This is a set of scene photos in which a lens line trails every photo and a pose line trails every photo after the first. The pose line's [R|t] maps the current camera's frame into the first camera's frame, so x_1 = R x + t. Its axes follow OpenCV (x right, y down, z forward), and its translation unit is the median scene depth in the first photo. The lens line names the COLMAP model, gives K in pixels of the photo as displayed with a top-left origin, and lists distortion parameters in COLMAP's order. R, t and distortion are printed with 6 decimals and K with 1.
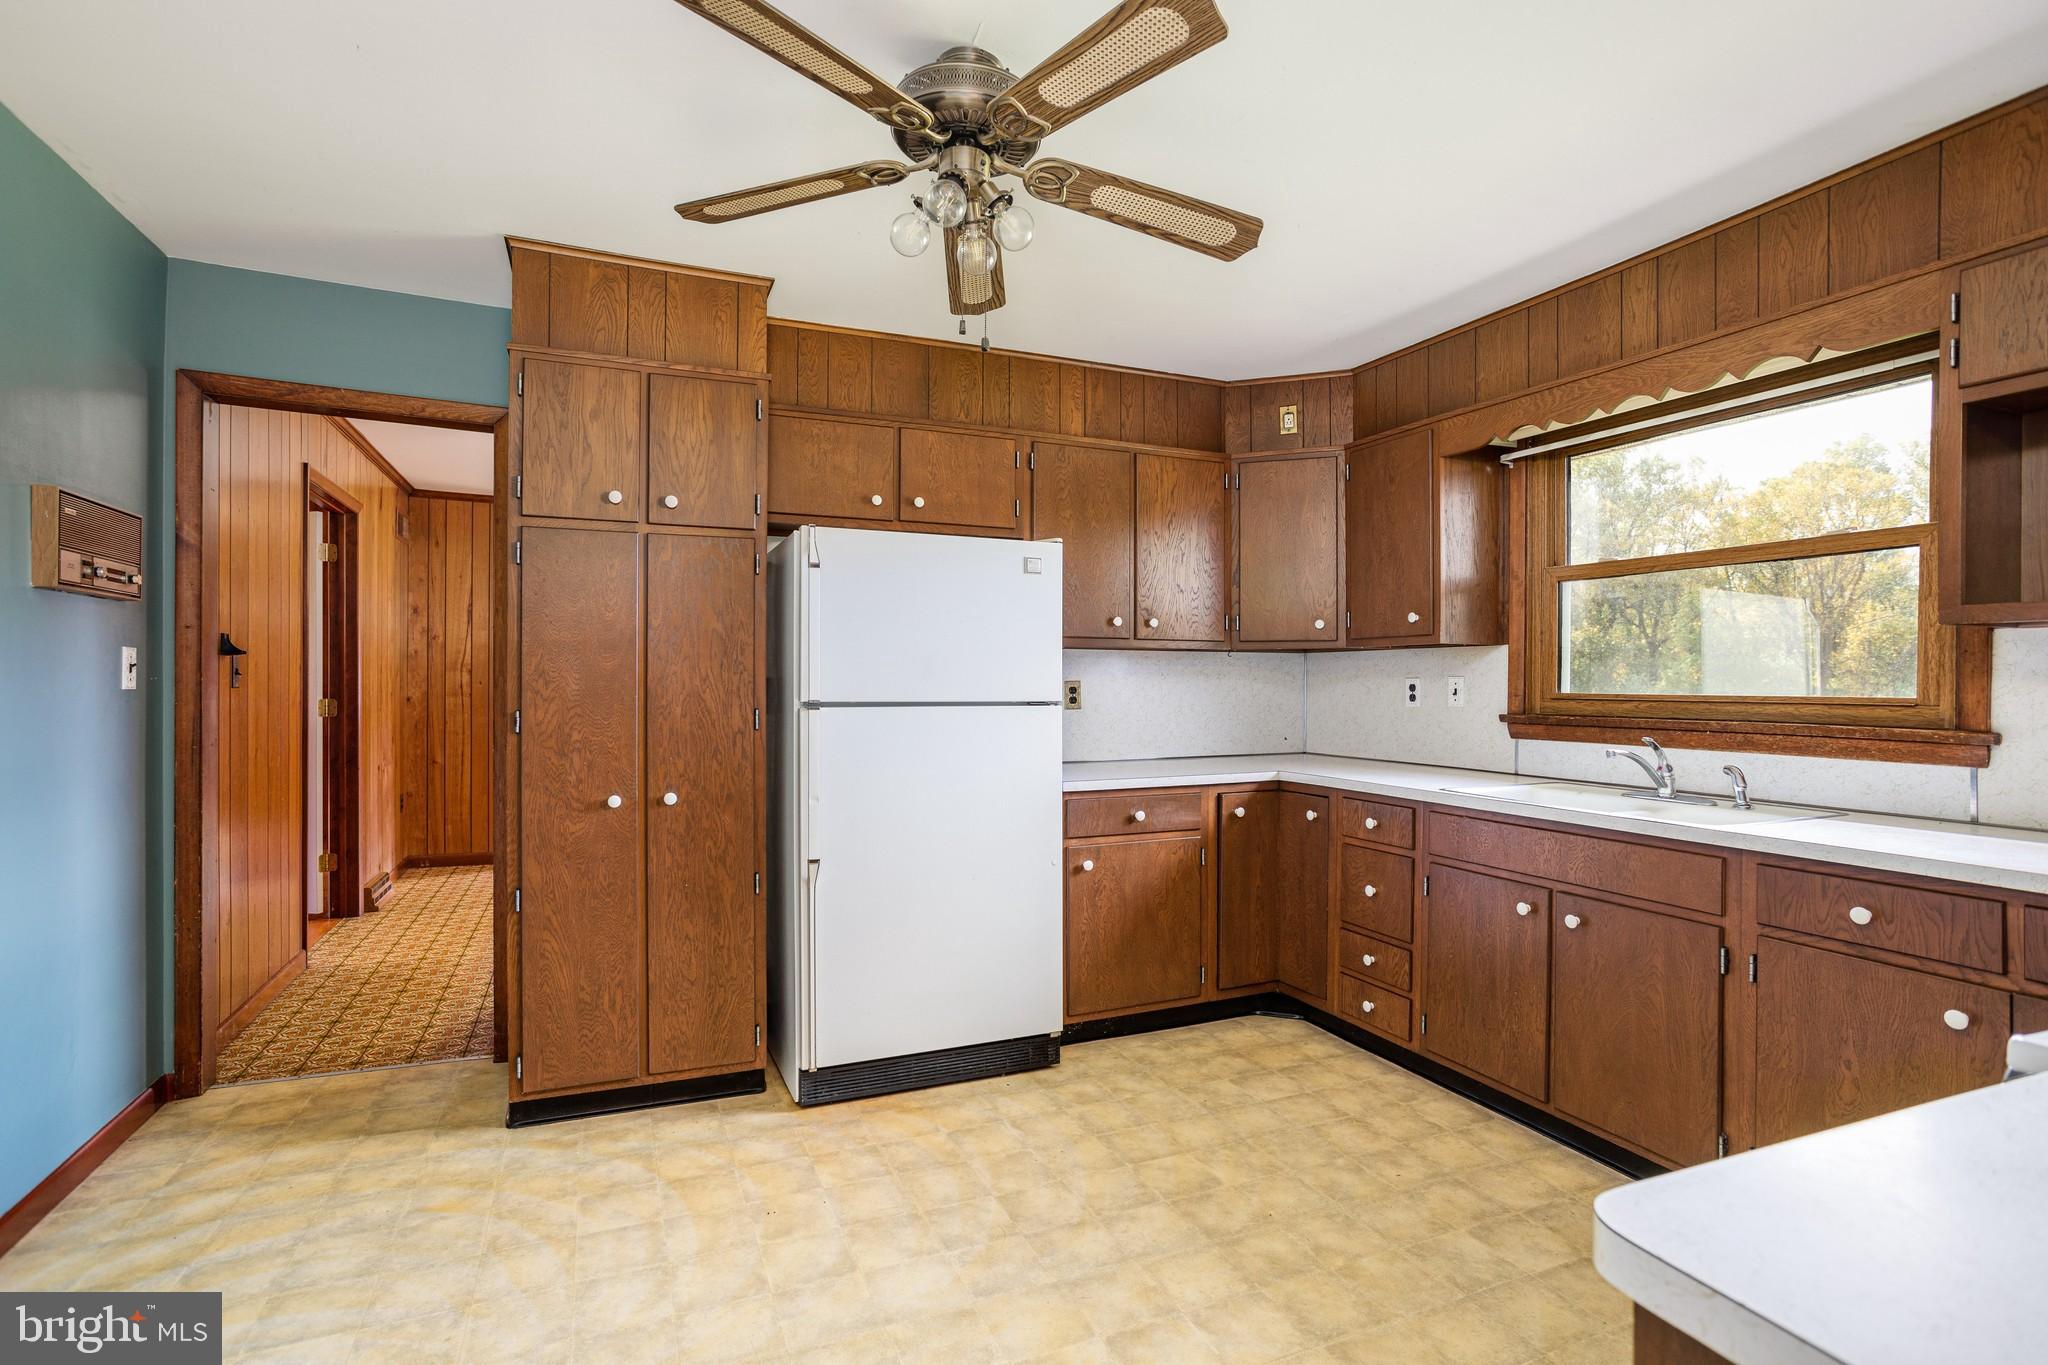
lens RADIAL K [[989.2, 0, 1039.9], [0, 989.2, 681.3], [0, 0, 1]] dist [-0.038136, 0.027662]
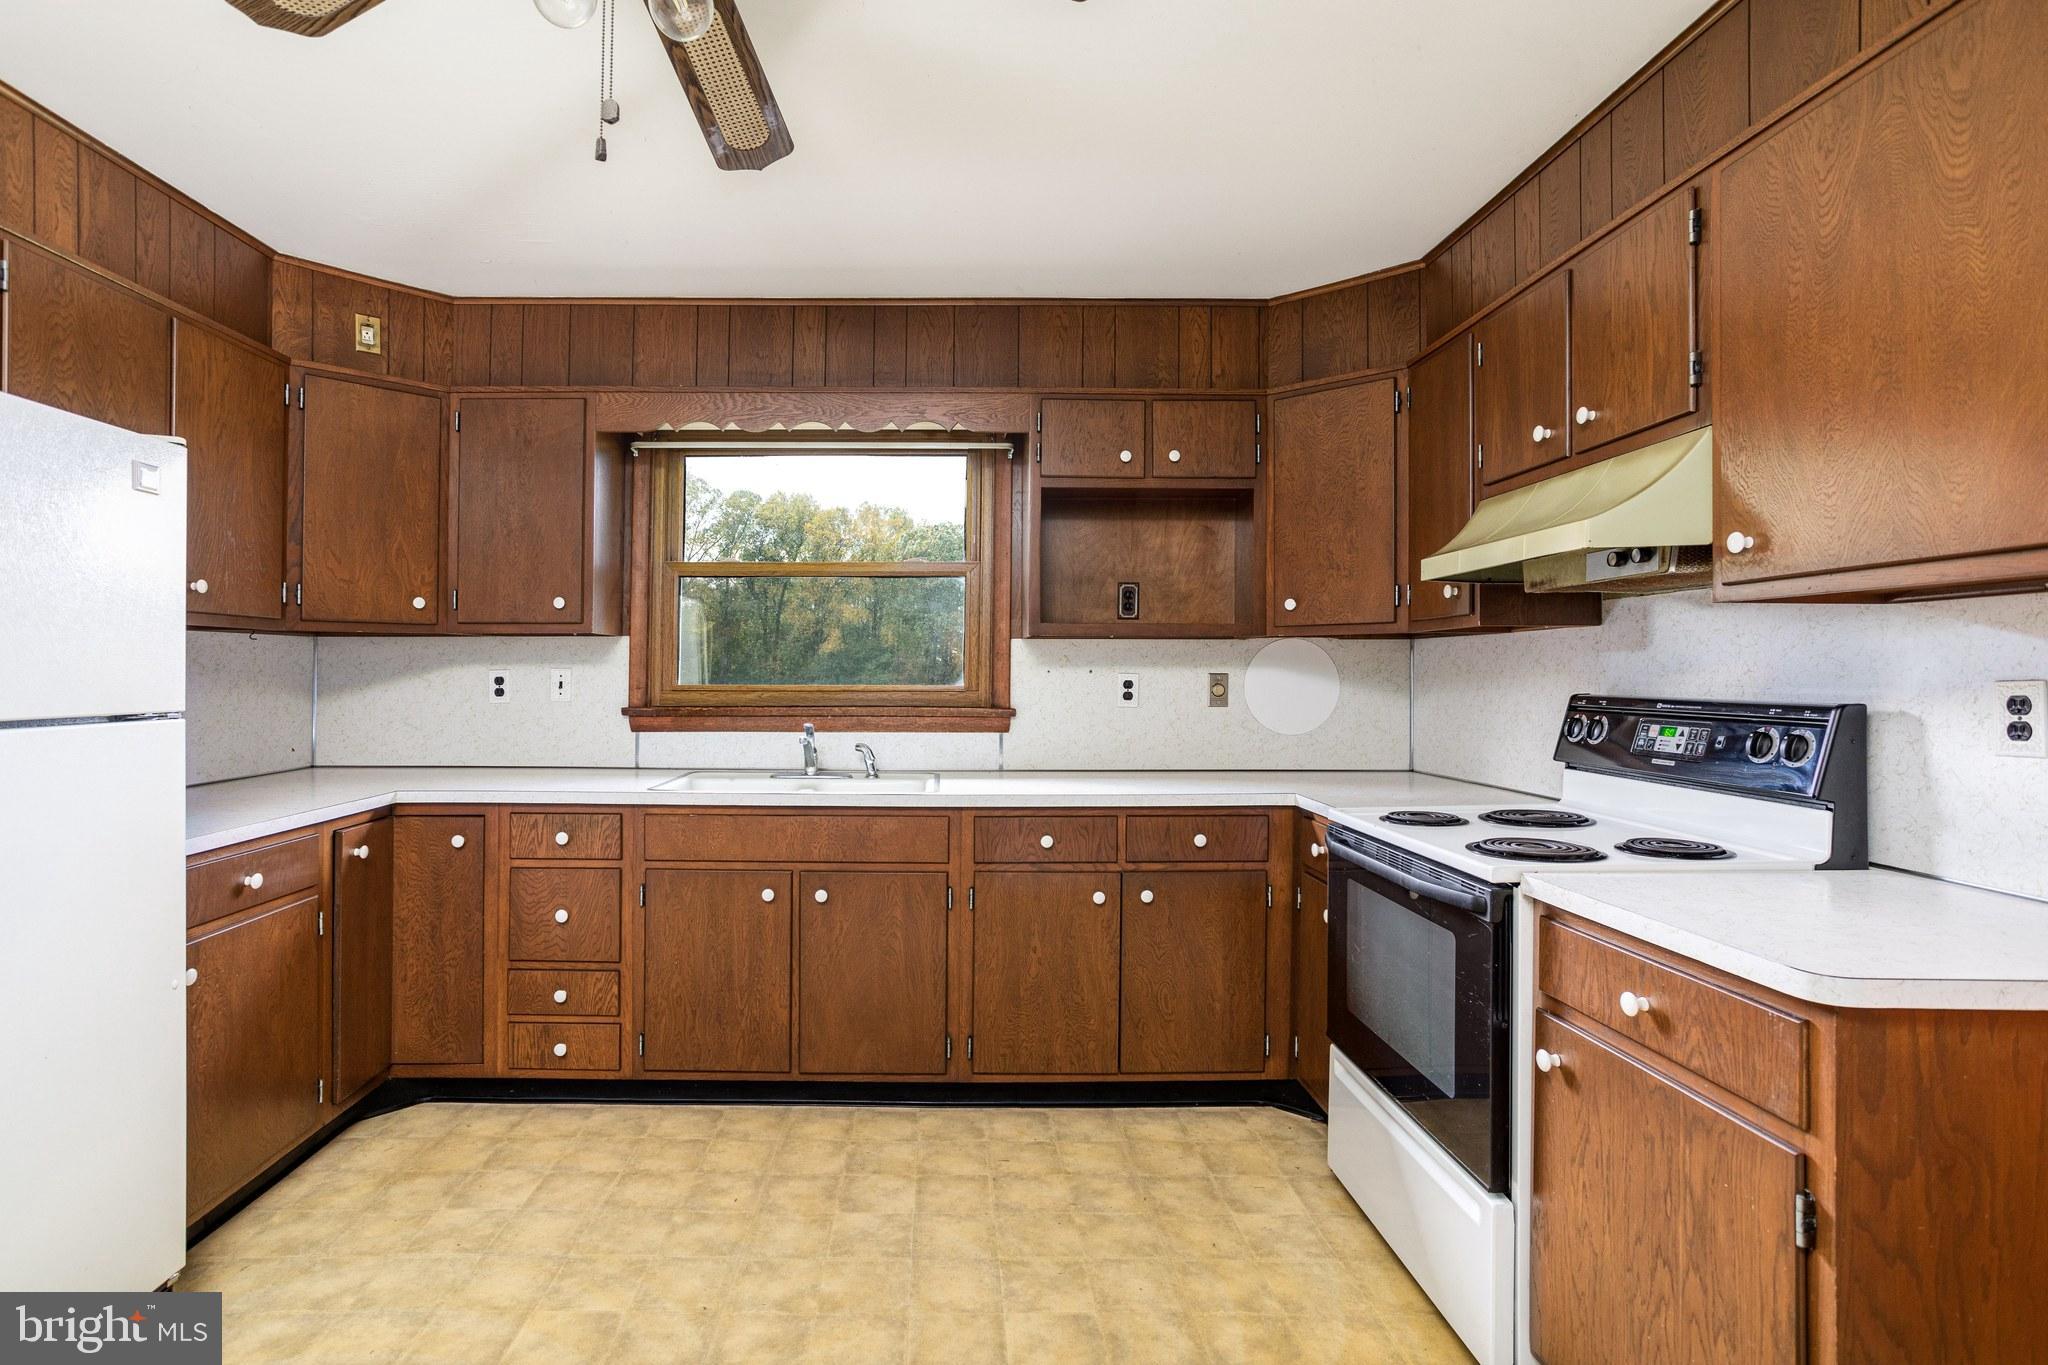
lens RADIAL K [[989.2, 0, 1006.6], [0, 989.2, 670.0], [0, 0, 1]] dist [-0.038136, 0.027662]
pose [[0.406276, -0.000232, 0.913750, -0.310348], [-0.001659, 0.999998, 0.000991, -0.006166], [-0.913749, -0.001919, 0.406275, 0.301898]]
